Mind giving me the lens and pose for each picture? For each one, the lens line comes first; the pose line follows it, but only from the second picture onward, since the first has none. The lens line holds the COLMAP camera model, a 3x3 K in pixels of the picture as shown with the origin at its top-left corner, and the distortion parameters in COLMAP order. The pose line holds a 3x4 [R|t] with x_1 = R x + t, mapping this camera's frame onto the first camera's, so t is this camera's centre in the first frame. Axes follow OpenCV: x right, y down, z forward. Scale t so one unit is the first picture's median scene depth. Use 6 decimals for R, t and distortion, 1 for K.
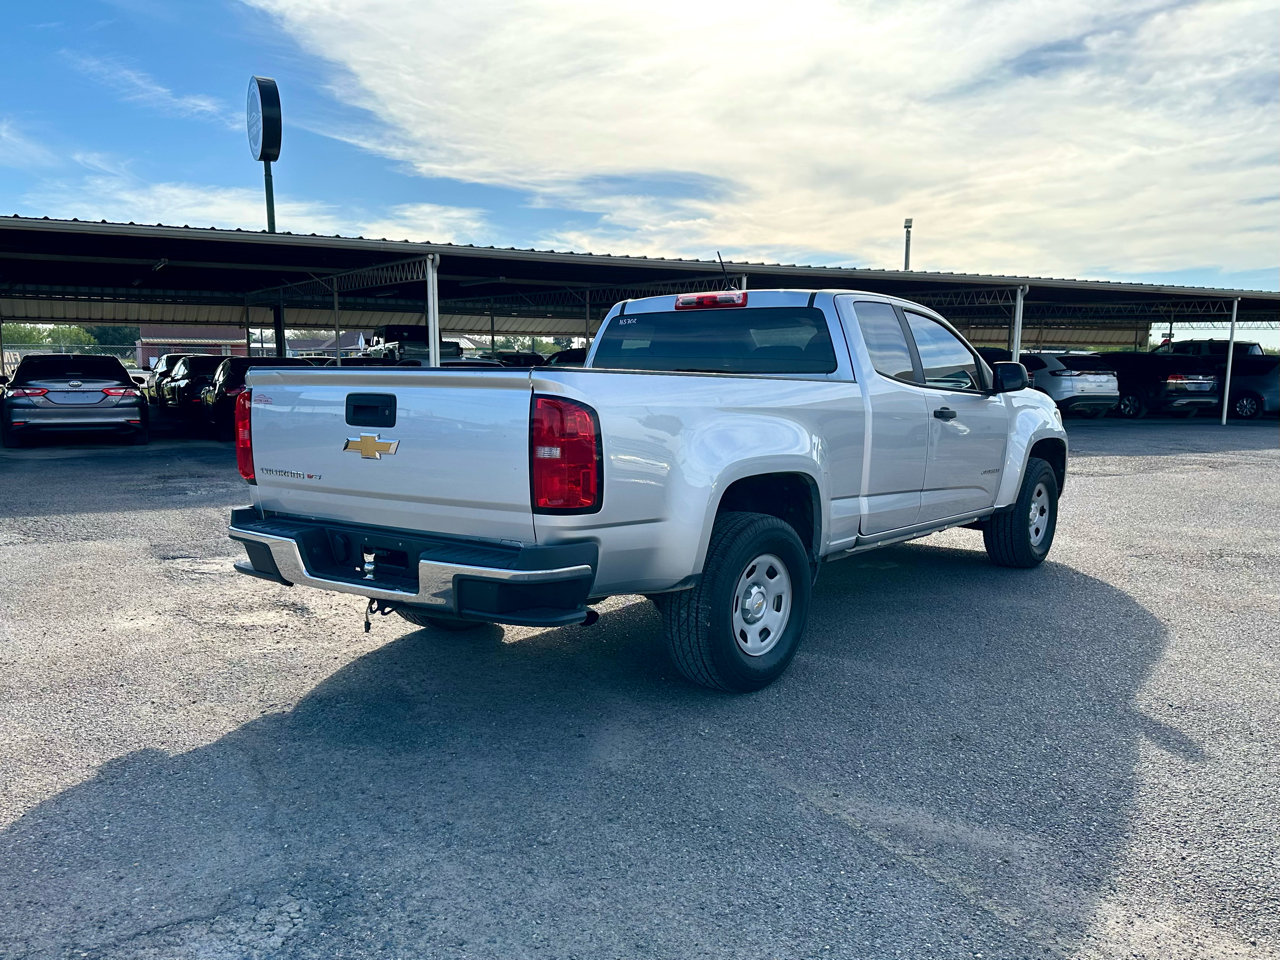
lens RADIAL K [[1060.2, 0, 640.0], [0, 1060.2, 480.0], [0, 0, 1]] dist [0.100905, -0.170819]
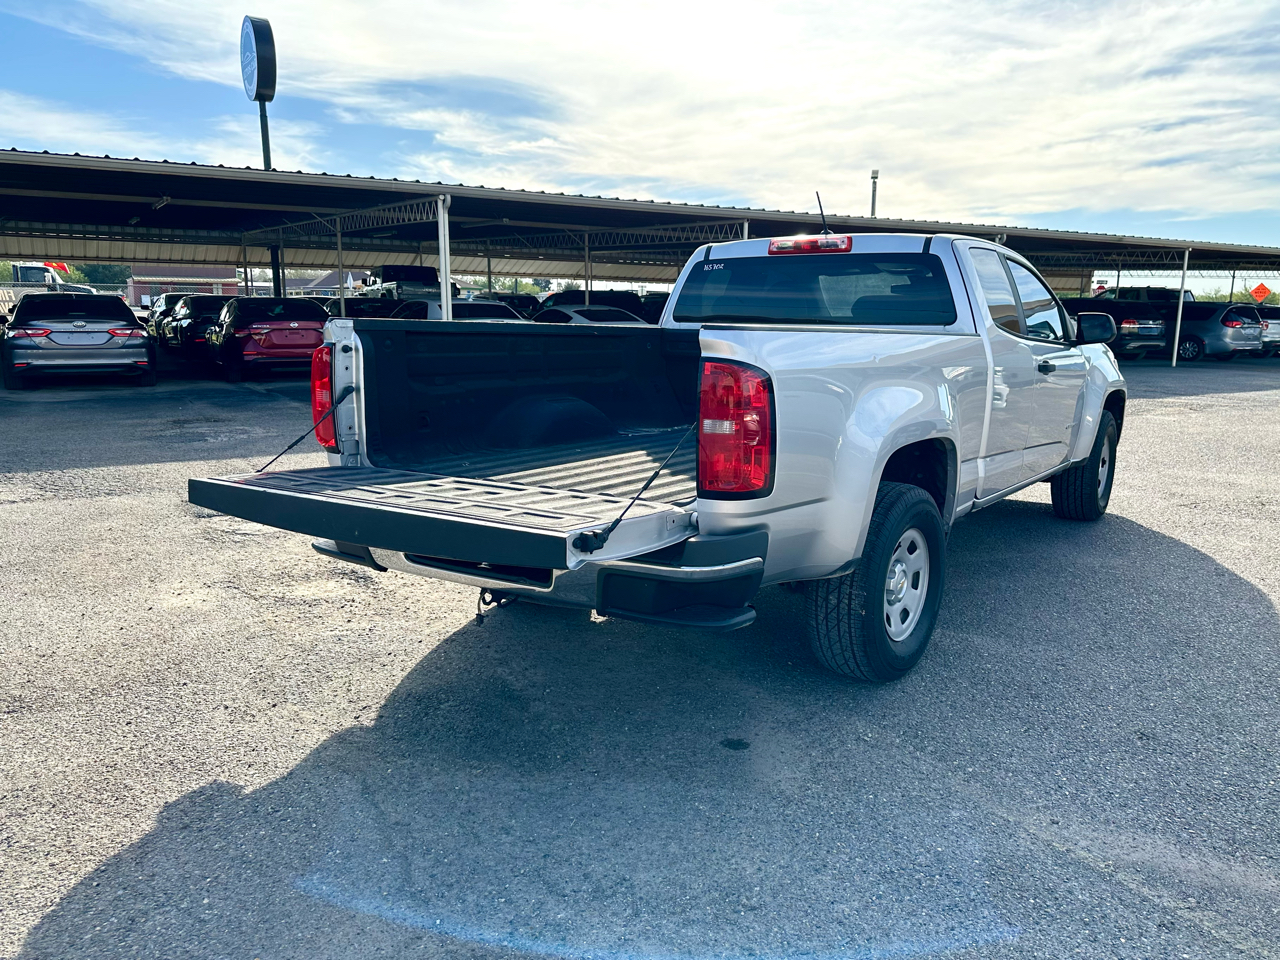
lens RADIAL K [[973.1, 0, 664.0], [0, 973.1, 457.9], [0, 0, 1]] dist [0.066928, -0.104138]
pose [[0.997921, -0.002907, 0.064377, -0.102176], [-0.000188, 0.998846, 0.048020, -0.021542], [-0.064442, -0.047932, 0.996770, 0.133057]]
